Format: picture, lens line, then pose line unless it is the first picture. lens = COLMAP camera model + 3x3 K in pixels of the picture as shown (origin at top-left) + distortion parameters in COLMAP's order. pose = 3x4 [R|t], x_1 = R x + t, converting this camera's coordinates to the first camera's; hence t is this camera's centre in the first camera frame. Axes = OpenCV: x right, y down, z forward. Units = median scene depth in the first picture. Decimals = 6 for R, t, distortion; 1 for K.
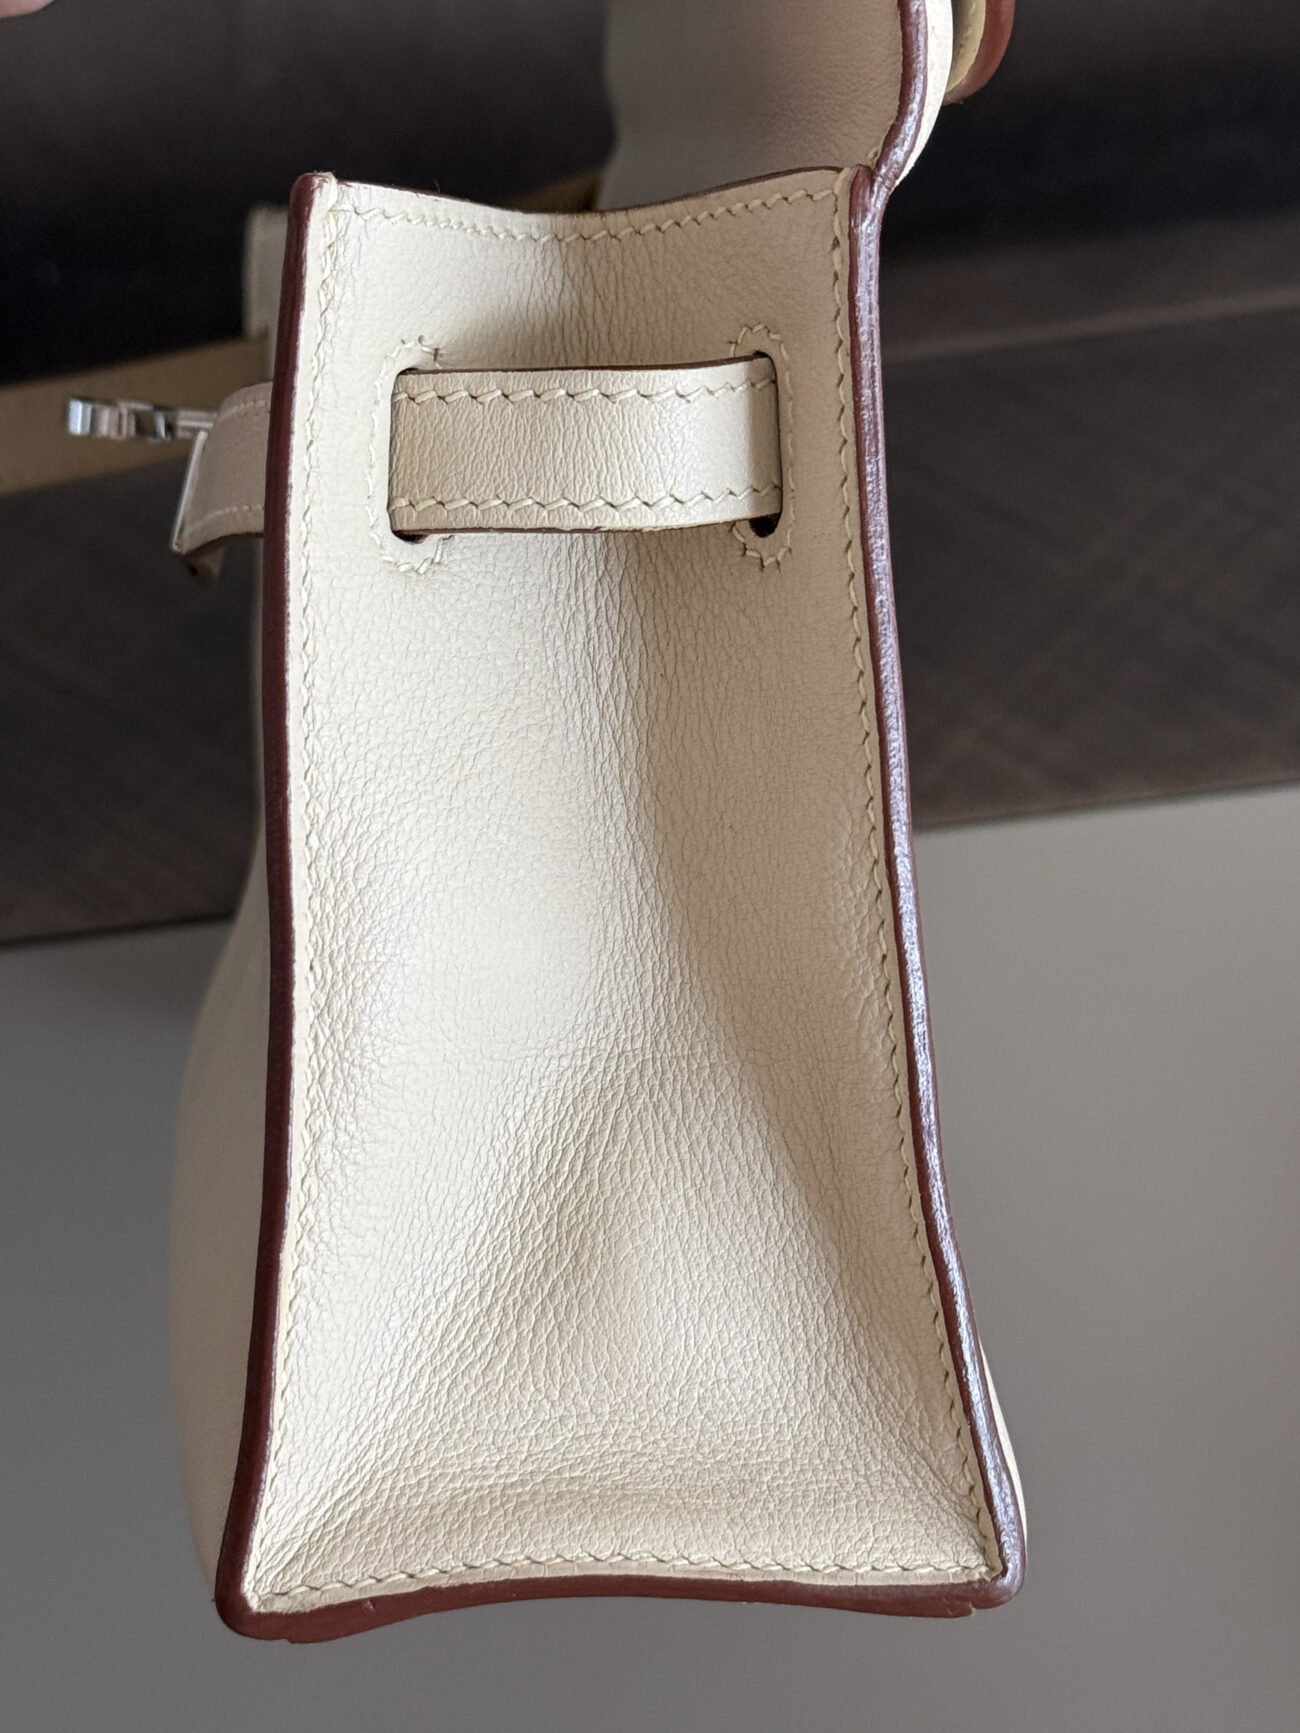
lens RADIAL K [[3526.8, 0, 651.5], [0, 3526.8, 865.4], [0, 0, 1]] dist [0.147298, 0.000000]
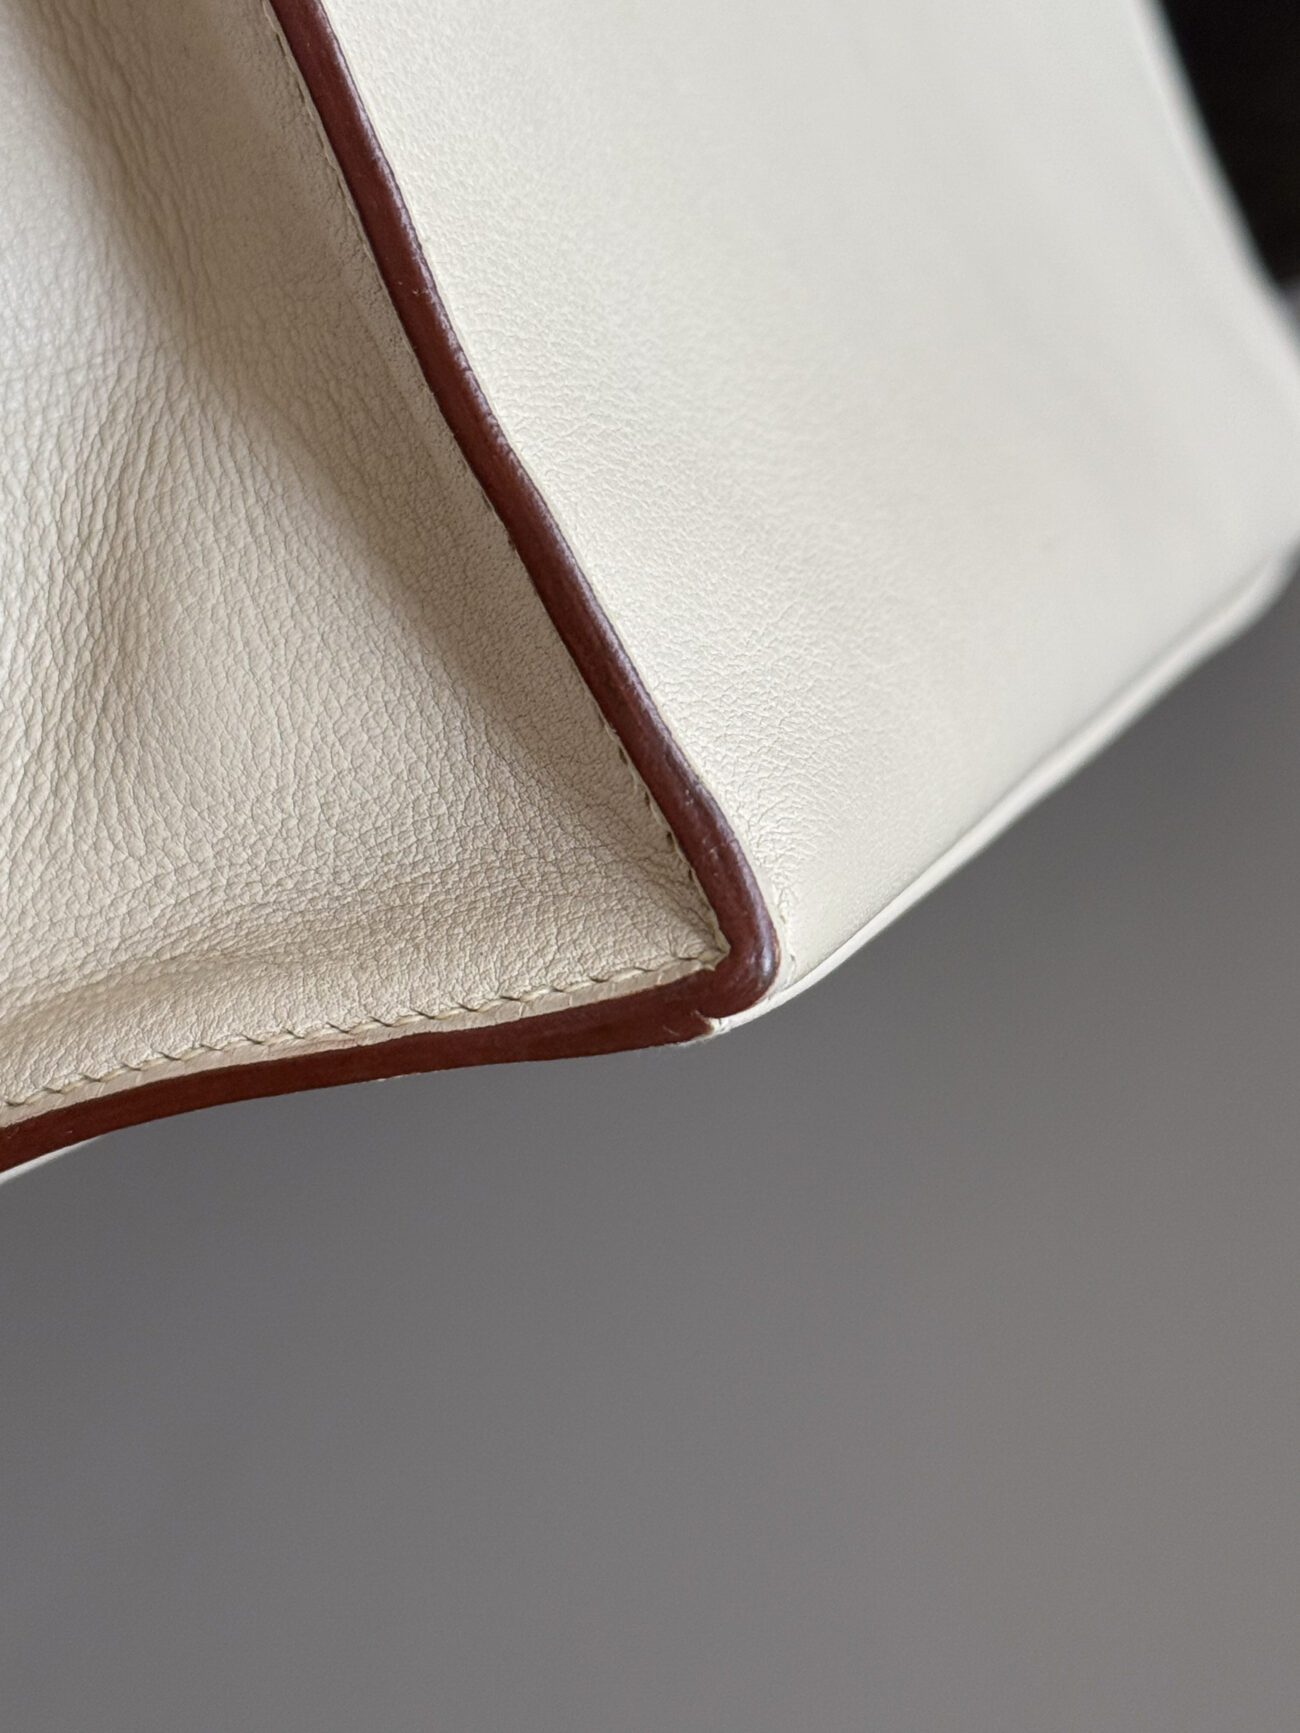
lens RADIAL K [[3526.8, 0, 649.0], [0, 3526.8, 867.6], [0, 0, 1]] dist [0.147298, 0.000000]
pose [[0.870622, -0.221191, -0.439421, 0.356104], [0.223395, 0.973572, -0.047455, 0.207392], [0.438305, -0.056849, 0.897027, 0.432152]]
